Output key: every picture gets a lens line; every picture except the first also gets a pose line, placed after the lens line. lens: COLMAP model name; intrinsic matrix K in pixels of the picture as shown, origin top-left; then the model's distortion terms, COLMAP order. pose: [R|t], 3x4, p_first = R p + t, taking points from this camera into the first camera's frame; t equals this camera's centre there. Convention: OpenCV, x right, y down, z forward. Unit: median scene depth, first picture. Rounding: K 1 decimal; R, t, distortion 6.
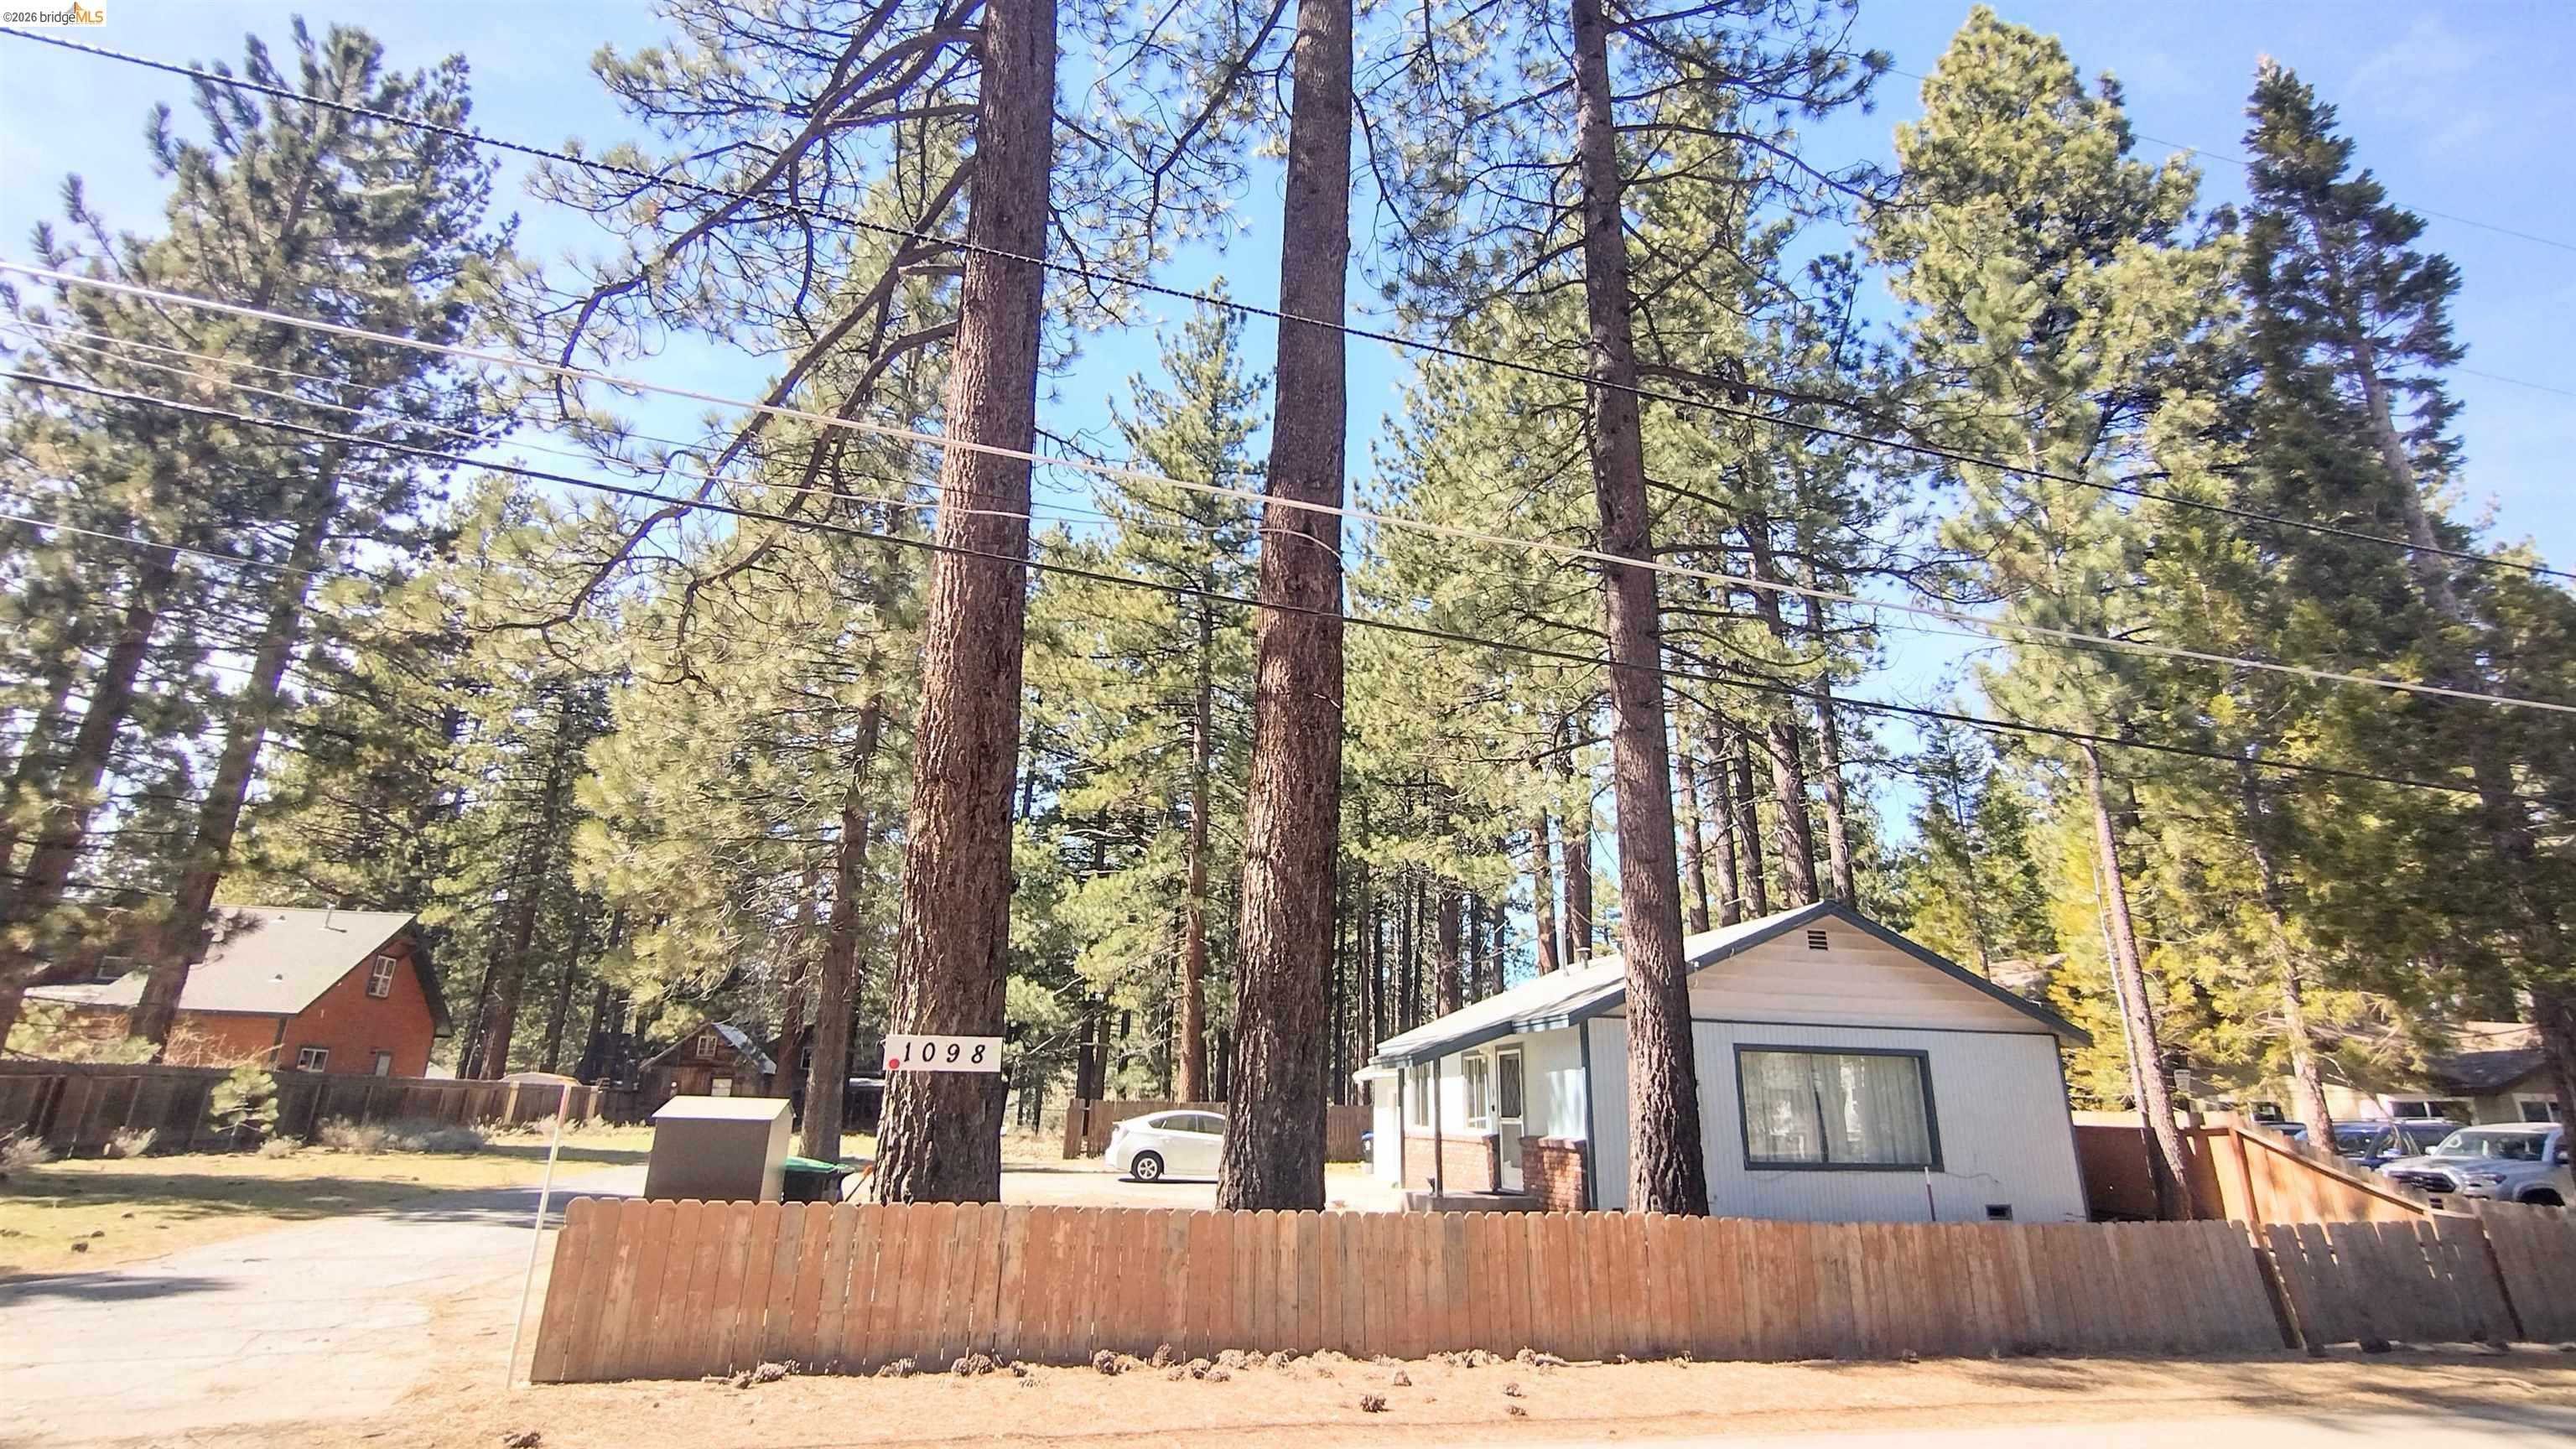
lens RADIAL K [[1178.2, 0, 1294.3], [0, 1178.2, 720.7], [0, 0, 1]] dist [-0.005082, 0.000578]
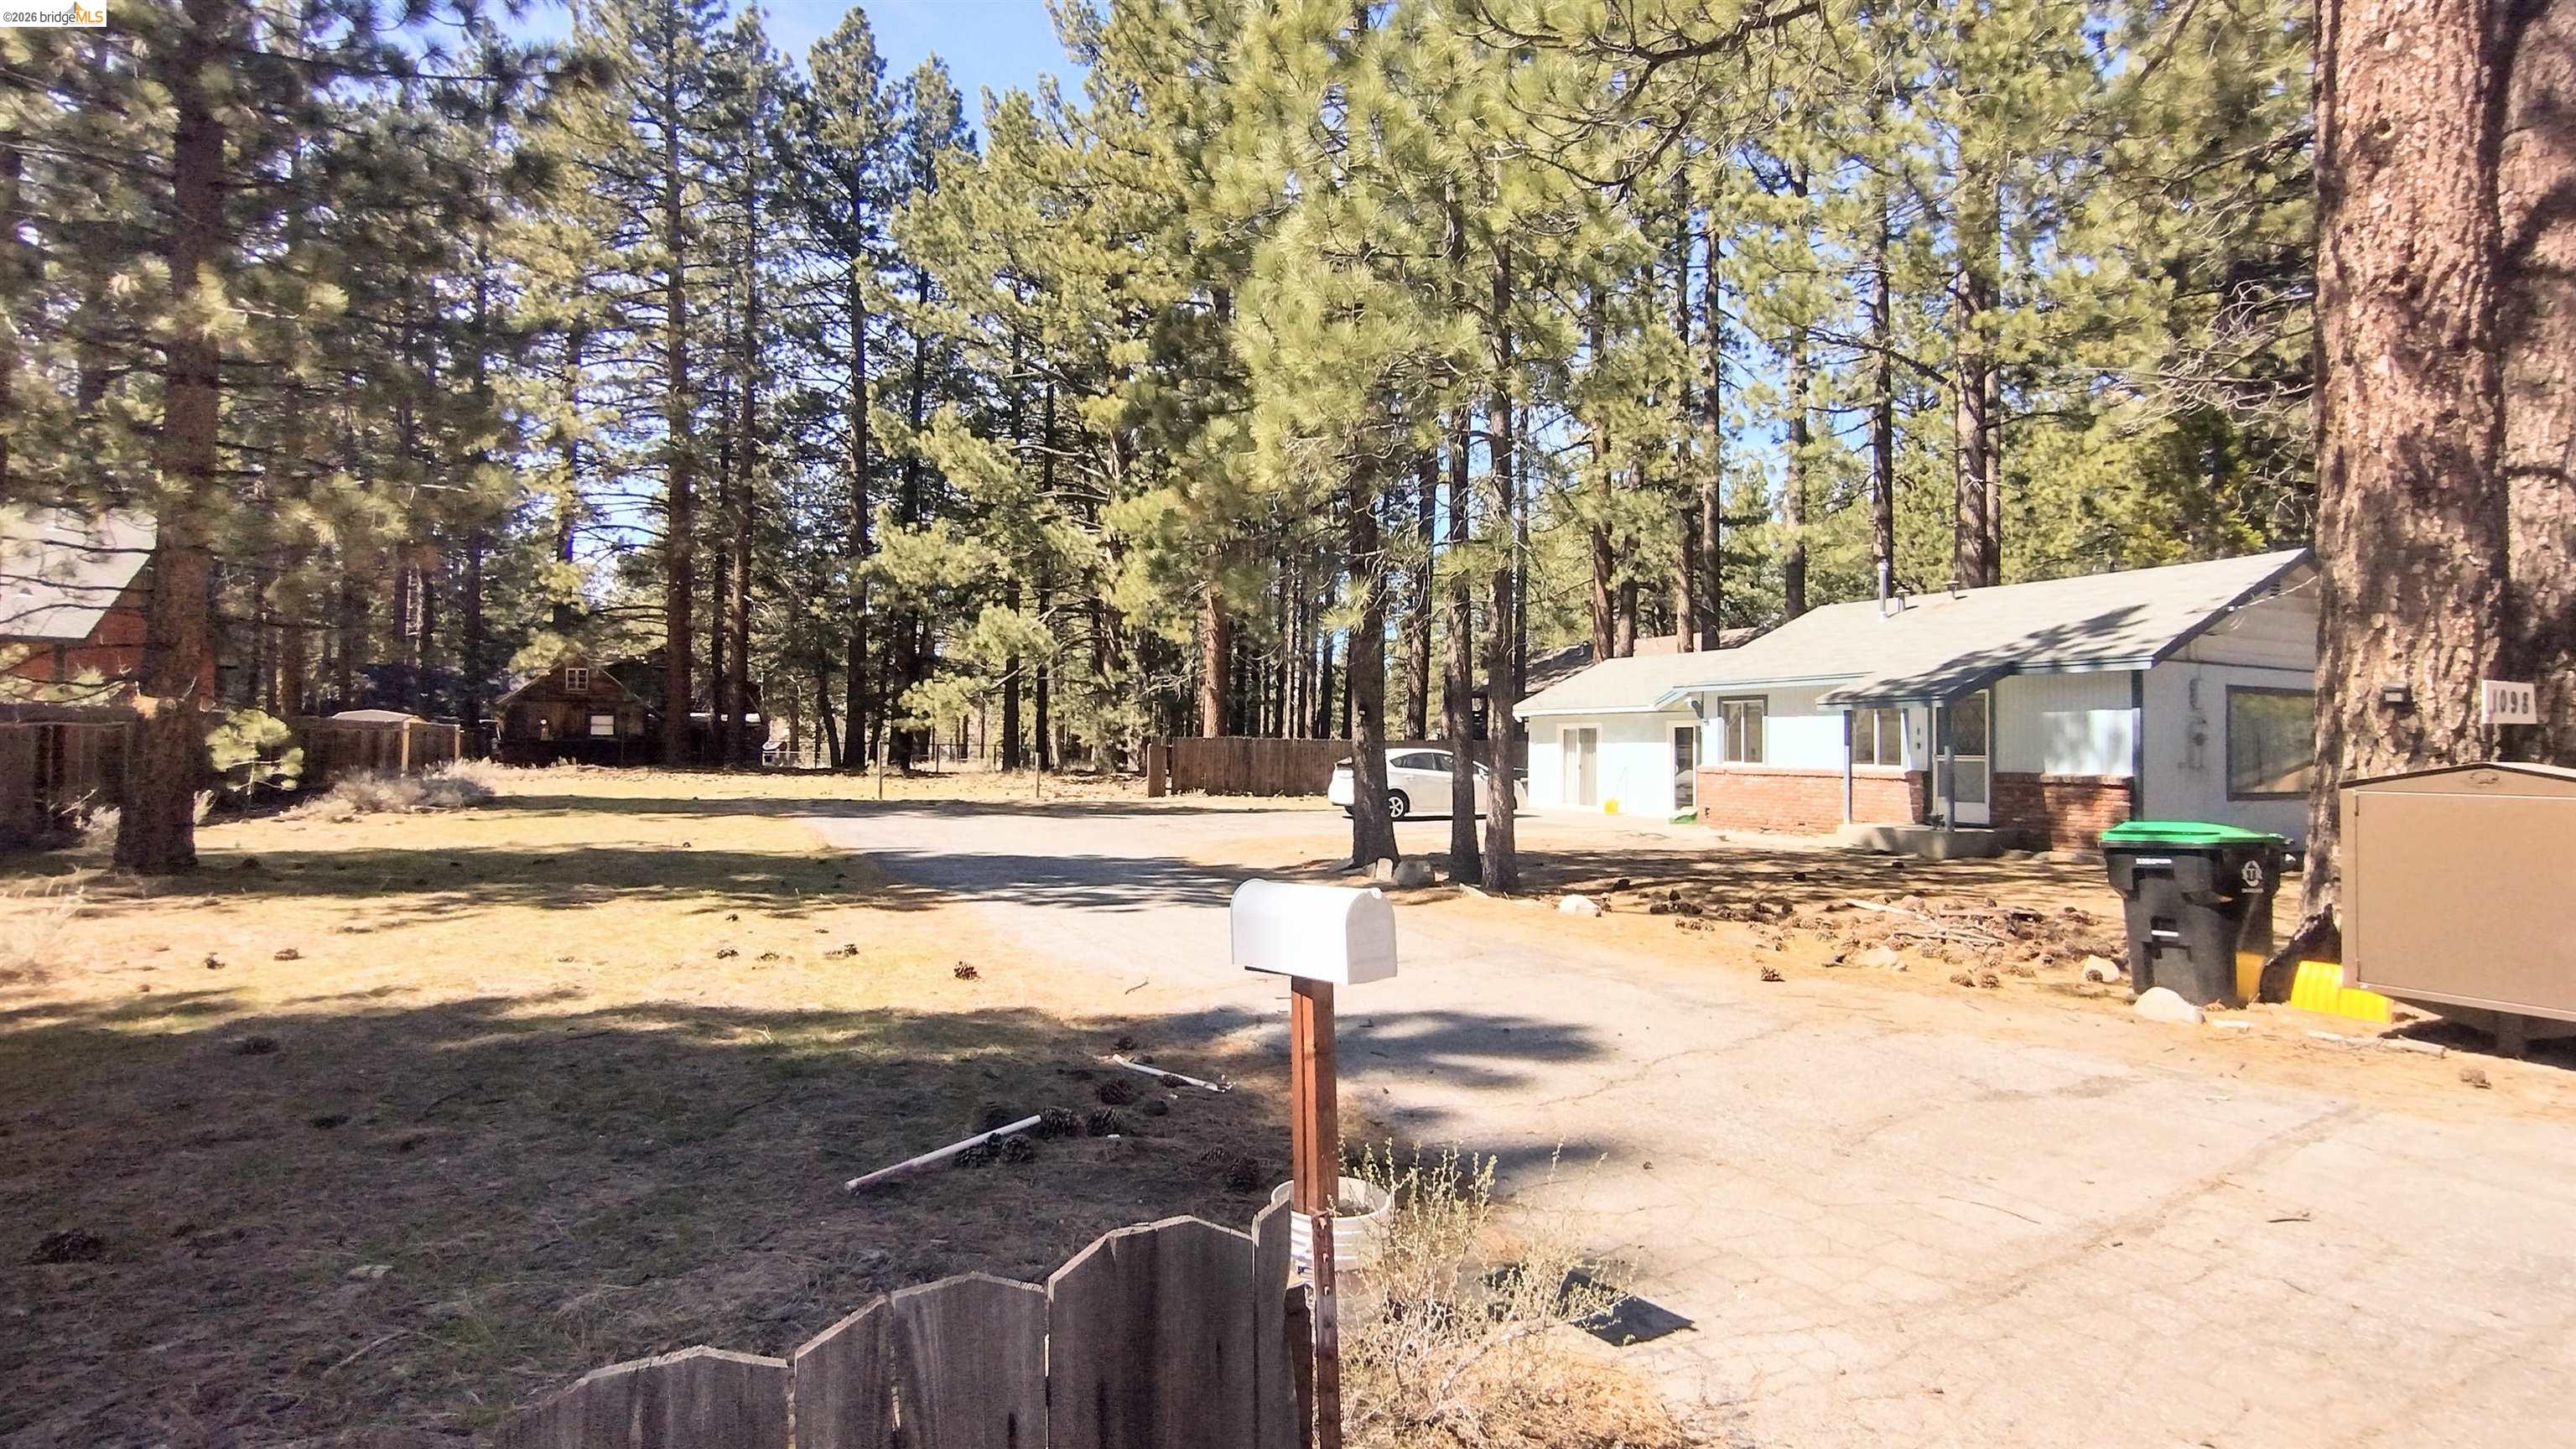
lens RADIAL K [[1178.2, 0, 1294.3], [0, 1178.2, 720.7], [0, 0, 1]] dist [-0.005082, 0.000578]
pose [[0.966667, -0.003588, 0.256013, -0.520624], [-0.072856, 0.954712, 0.288473, 0.050863], [-0.245454, -0.297509, 0.922627, 0.185052]]
